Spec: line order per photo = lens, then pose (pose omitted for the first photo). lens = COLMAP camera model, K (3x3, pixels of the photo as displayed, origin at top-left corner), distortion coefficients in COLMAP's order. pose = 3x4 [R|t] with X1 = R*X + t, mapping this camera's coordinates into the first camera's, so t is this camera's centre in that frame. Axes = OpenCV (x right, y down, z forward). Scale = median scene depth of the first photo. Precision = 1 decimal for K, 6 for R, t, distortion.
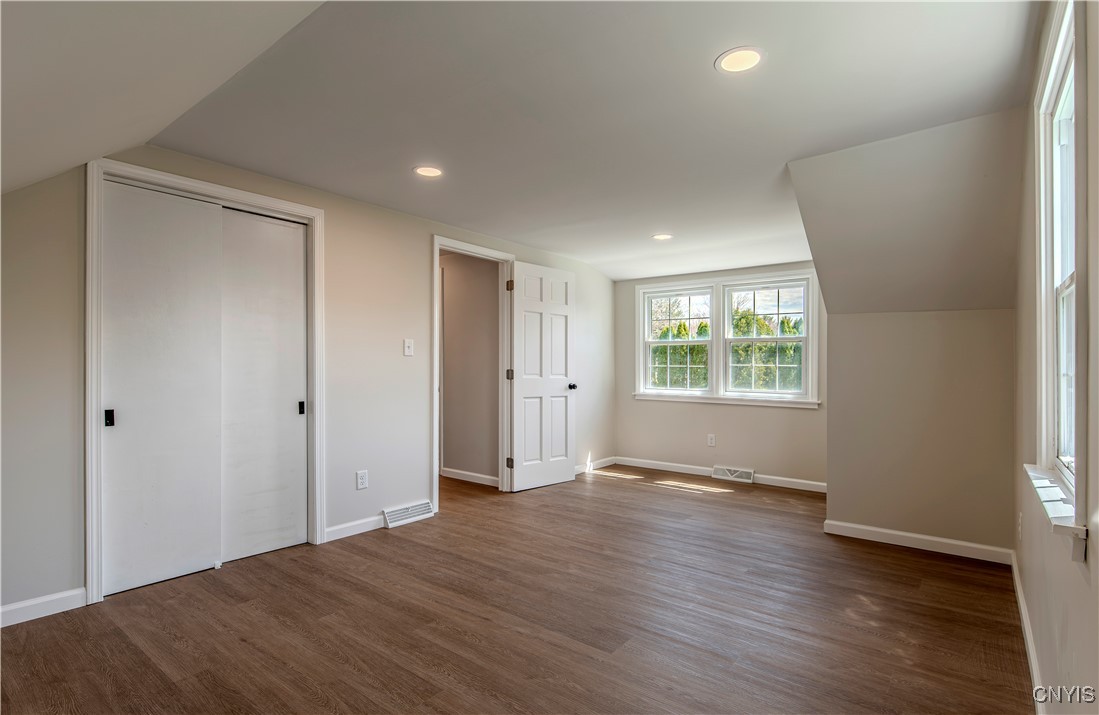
lens RADIAL K [[525.0, 0, 555.2], [0, 525.0, 362.4], [0, 0, 1]] dist [-0.000304, -0.000007]
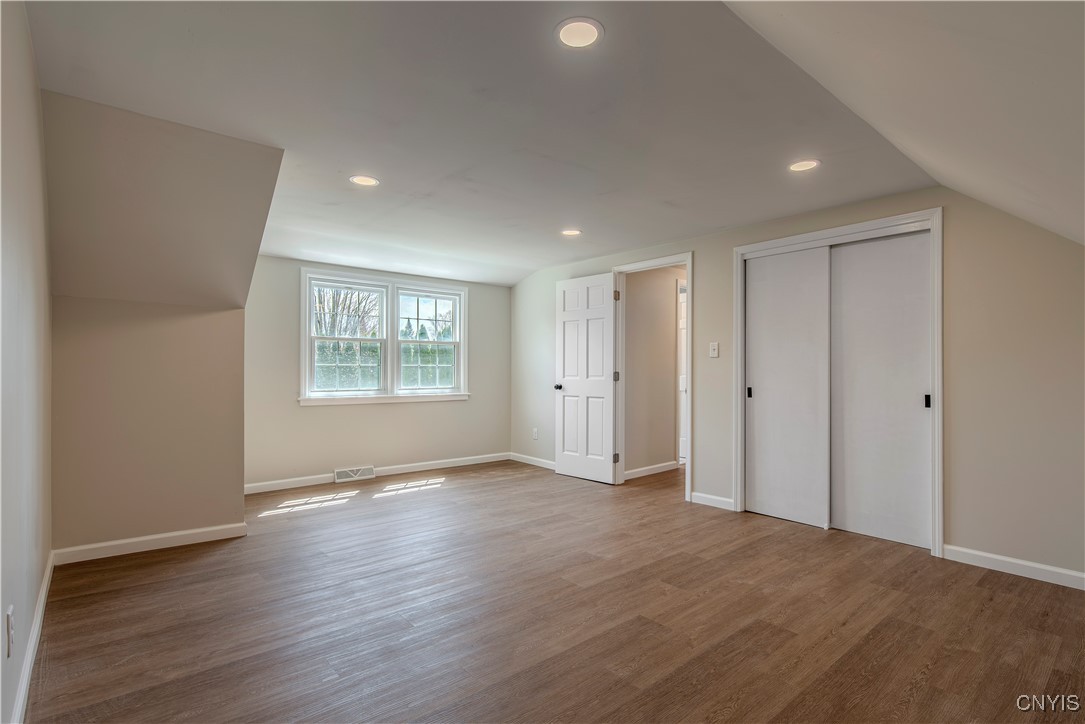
lens RADIAL K [[527.2, 0, 547.2], [0, 527.2, 365.2], [0, 0, 1]] dist [-0.000292, -0.000587]
pose [[0.191294, -0.000676, 0.981533, -0.674990], [-0.013814, 0.999899, 0.003380, -0.001412], [-0.981436, -0.014205, 0.191265, 0.539435]]
